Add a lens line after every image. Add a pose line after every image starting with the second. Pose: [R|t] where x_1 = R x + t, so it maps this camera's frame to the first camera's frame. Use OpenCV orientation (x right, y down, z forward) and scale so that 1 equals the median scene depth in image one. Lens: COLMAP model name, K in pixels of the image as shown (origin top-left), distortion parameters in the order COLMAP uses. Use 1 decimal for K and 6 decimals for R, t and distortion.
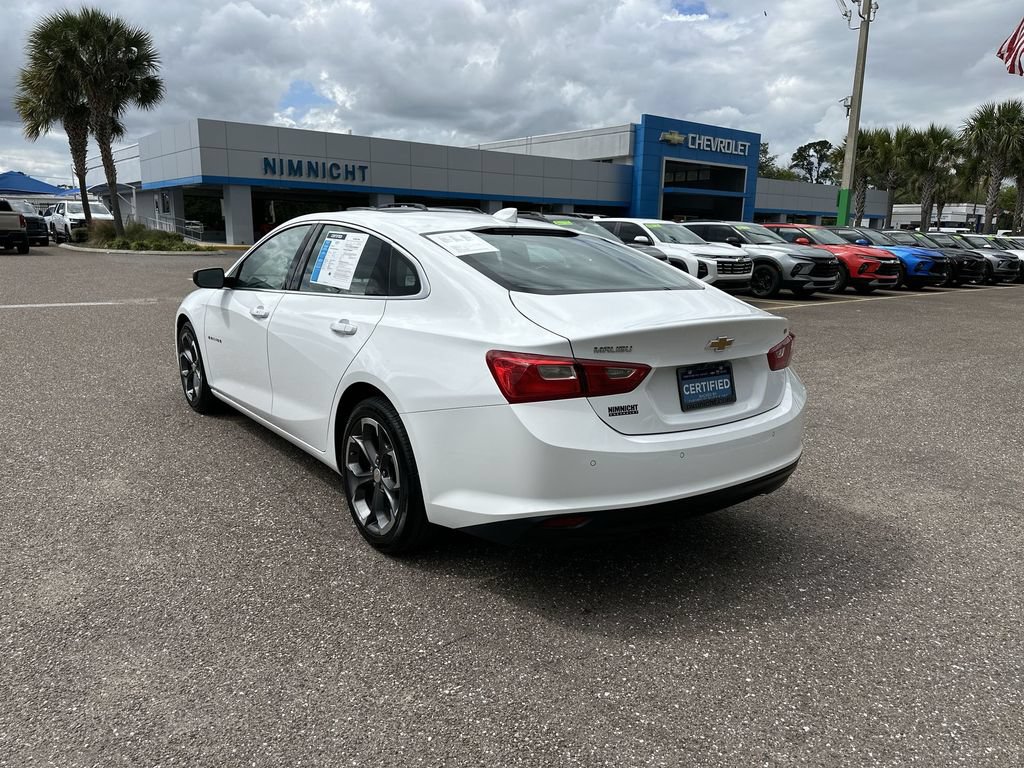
lens RADIAL K [[749.4, 0, 528.9], [0, 749.4, 390.5], [0, 0, 1]] dist [0.051801, -0.062965]
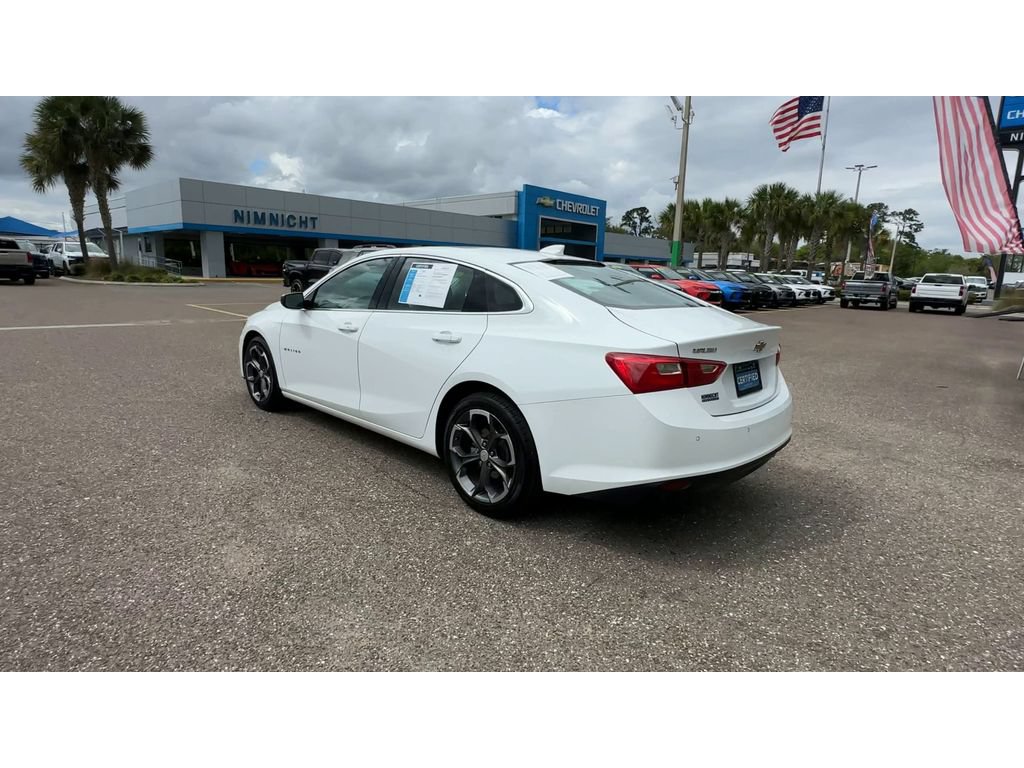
lens RADIAL K [[561.2, 0, 505.3], [0, 561.2, 381.1], [0, 0, 1]] dist [-0.007823, 0.006414]
pose [[0.989914, -0.020879, 0.140125, -0.229543], [0.022622, 0.999685, -0.010859, 0.000270], [-0.139854, 0.013920, 0.990074, 0.051157]]
